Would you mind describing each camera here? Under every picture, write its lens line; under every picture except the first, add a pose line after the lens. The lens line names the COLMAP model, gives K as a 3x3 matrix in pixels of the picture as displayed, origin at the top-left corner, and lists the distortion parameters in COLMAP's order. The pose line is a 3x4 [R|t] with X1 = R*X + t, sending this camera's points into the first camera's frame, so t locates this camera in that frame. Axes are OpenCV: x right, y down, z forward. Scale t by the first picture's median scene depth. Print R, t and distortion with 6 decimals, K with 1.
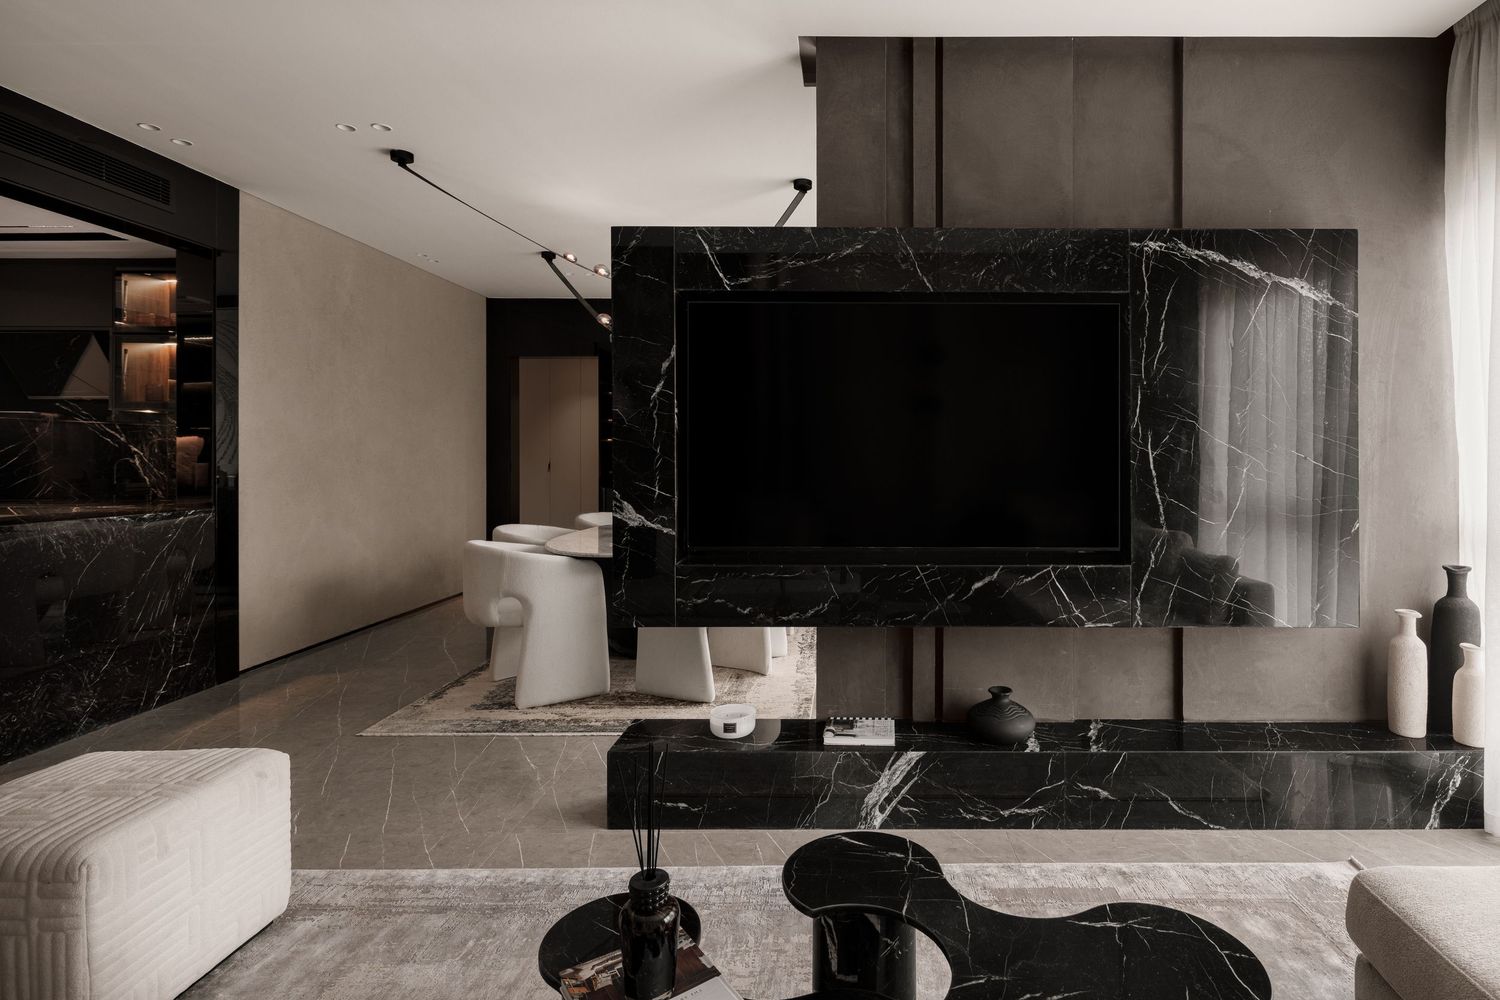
lens RADIAL K [[766.8, 0, 881.5], [0, 766.8, 452.9], [0, 0, 1]] dist [-0.002614, 0.000064]
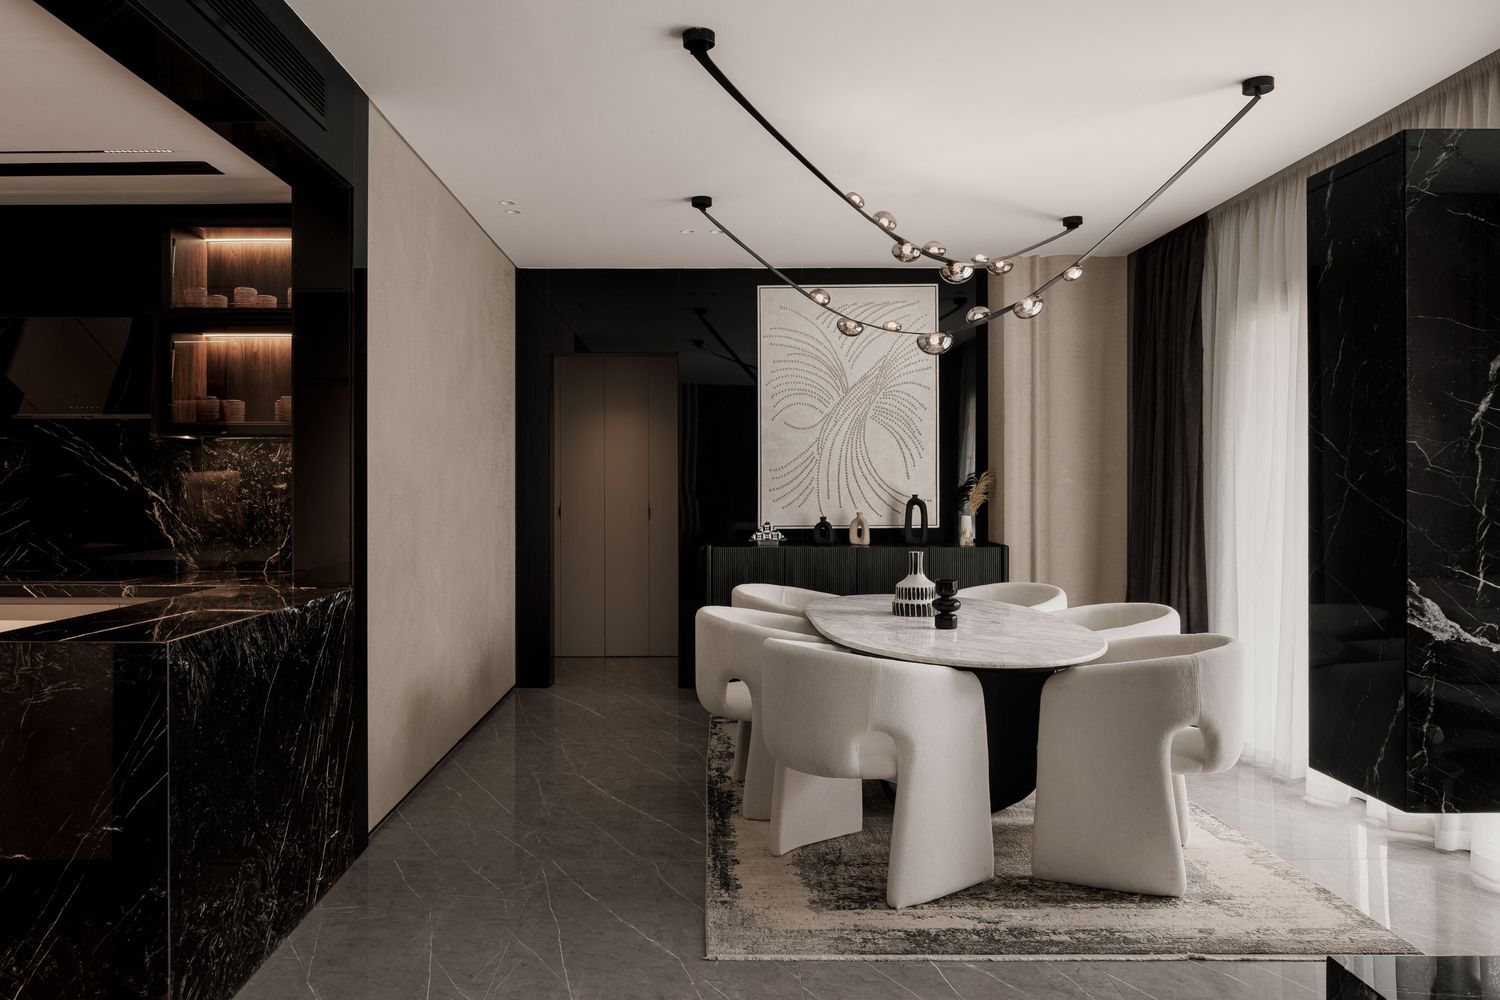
lens RADIAL K [[1022.8, 0, 707.6], [0, 1022.8, 485.0], [0, 0, 1]] dist [-0.020079, 0.009374]
pose [[0.999896, 0.000874, -0.014378, -0.822124], [-0.000892, 0.999999, -0.001295, -0.020494], [0.014377, 0.001307, 0.999896, 0.204988]]
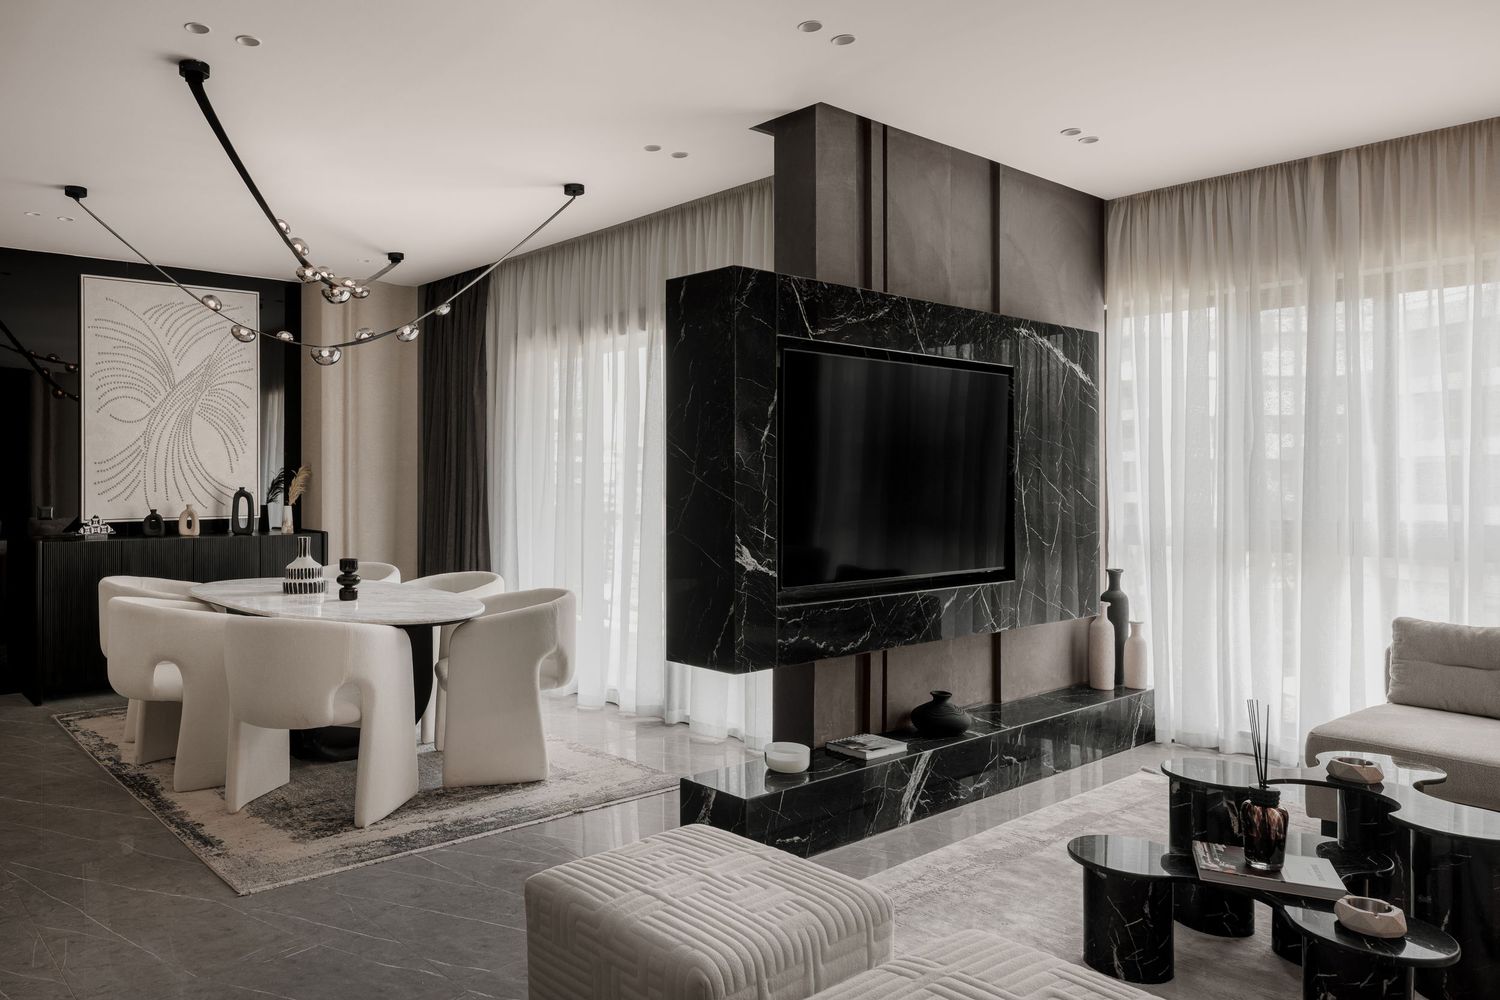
lens RADIAL K [[1022.8, 0, 544.4], [0, 1022.8, 478.9], [0, 0, 1]] dist [-0.020079, 0.009374]
pose [[0.807072, 0.000451, 0.590453, -1.239807], [-0.000103, 1.000000, -0.000623, -0.020475], [-0.590453, 0.000442, 0.807072, 0.088191]]
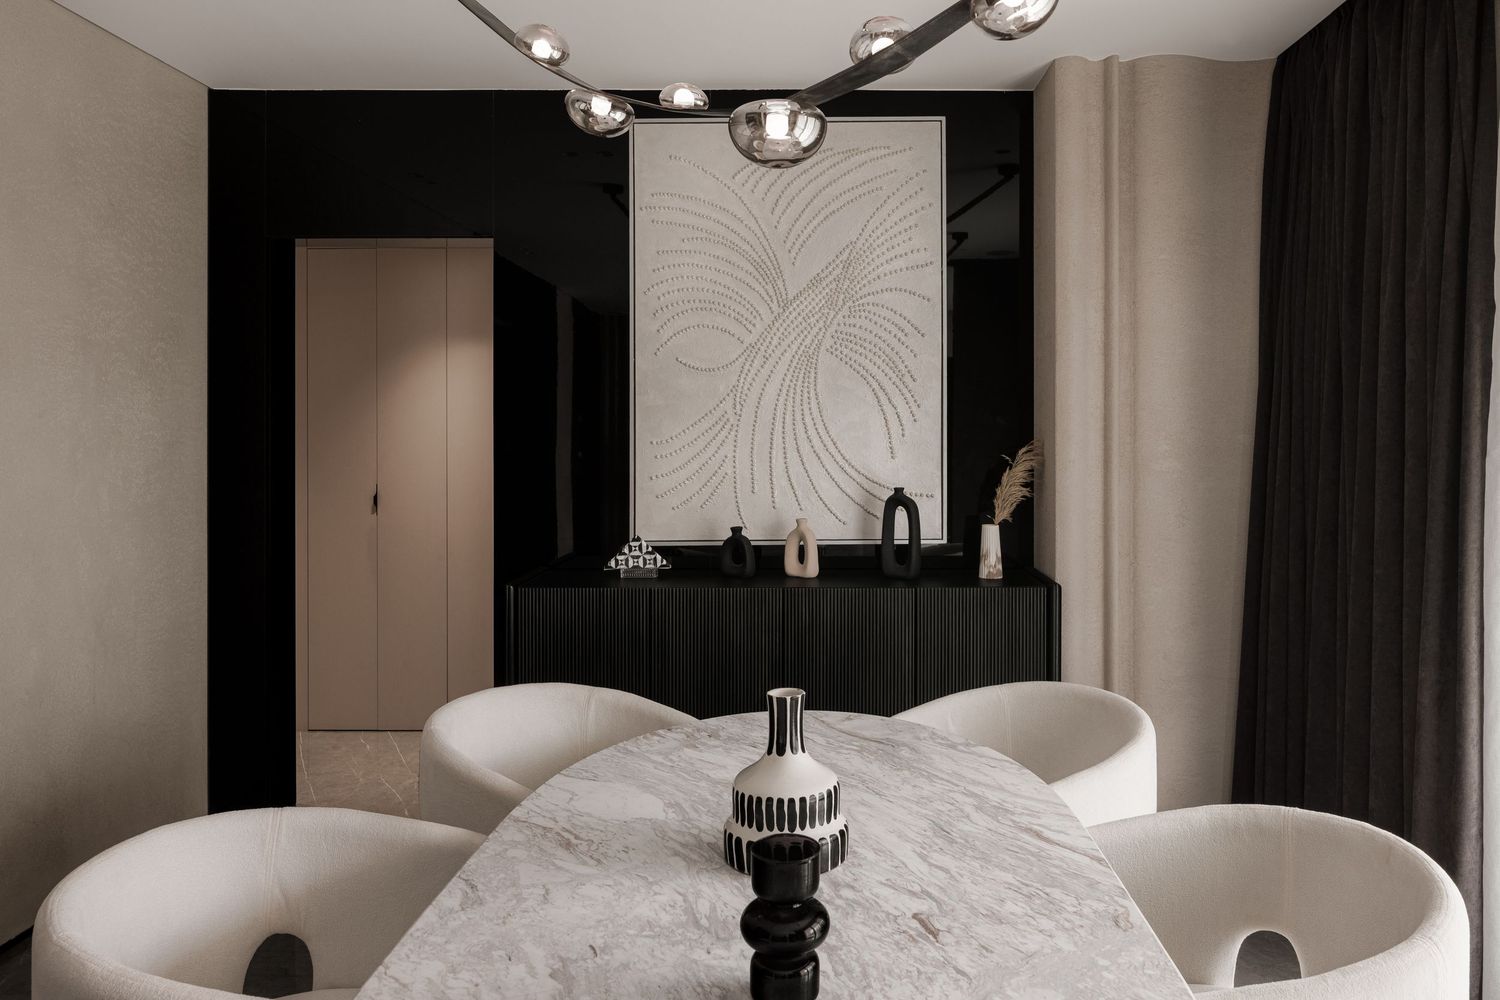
lens RADIAL K [[1022.8, 0, 848.4], [0, 1022.8, 427.4], [0, 0, 1]] dist [-0.020079, 0.009374]
pose [[0.999998, 0.001024, 0.001630, -0.468875], [-0.001024, 0.999999, 0.000015, -0.076196], [-0.001630, -0.000016, 0.999999, 1.180997]]
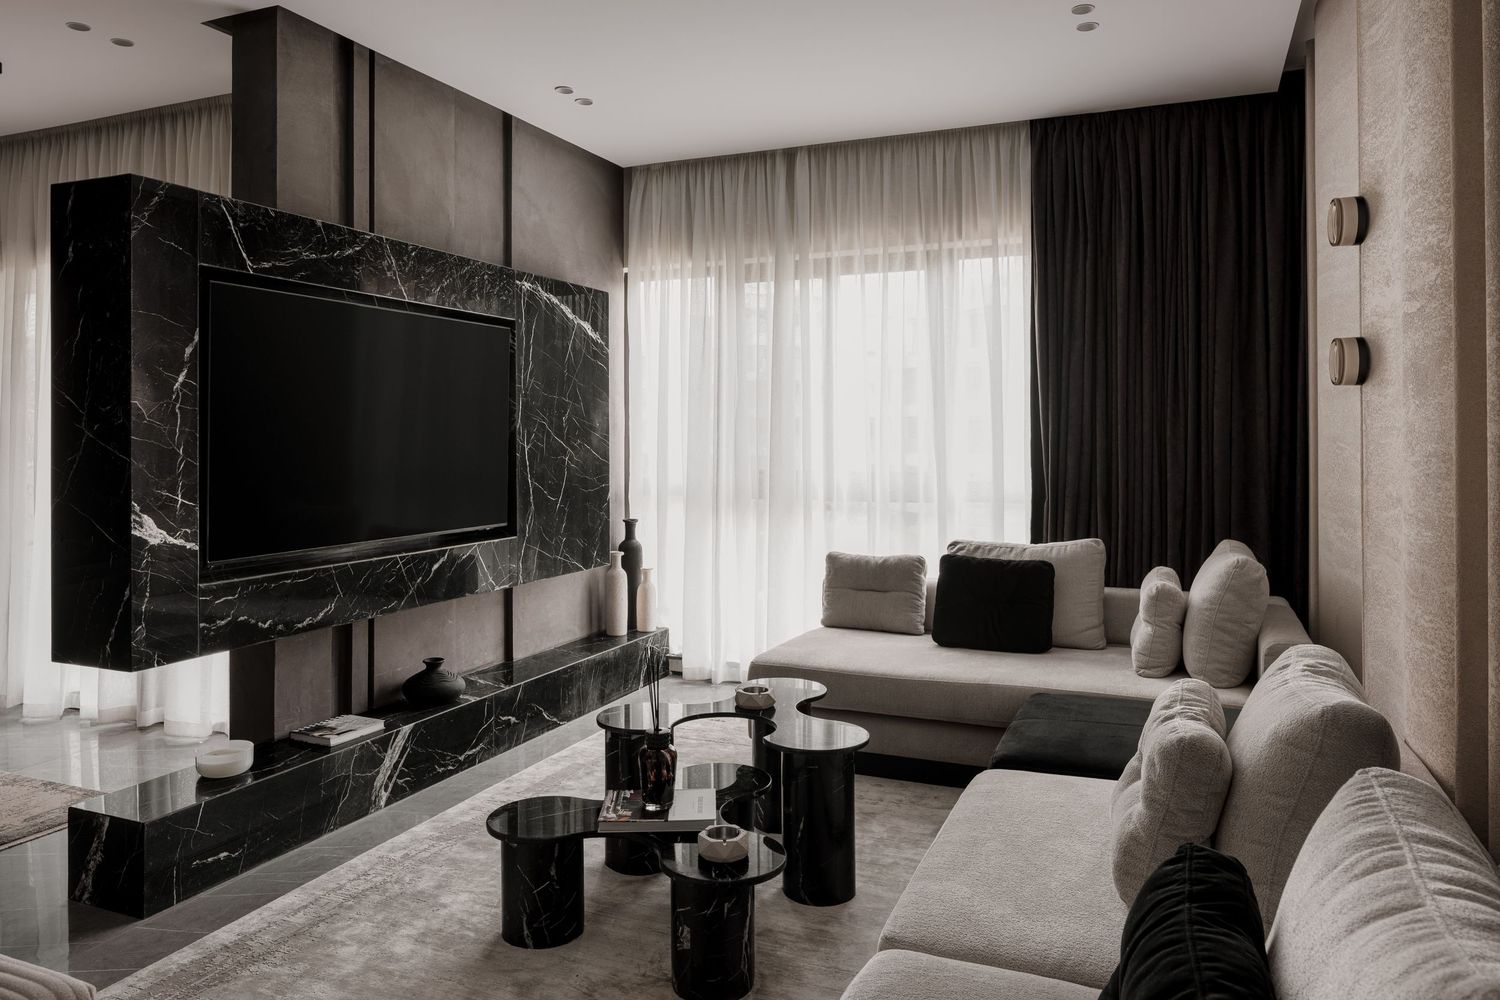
lens RADIAL K [[1022.8, 0, 755.8], [0, 1022.8, 428.1], [0, 0, 1]] dist [-0.020079, 0.009374]
pose [[0.388699, 0.005204, 0.921350, -1.014161], [0.002509, 0.999974, -0.006707, -0.018554], [-0.921361, 0.004919, 0.388676, -0.015481]]
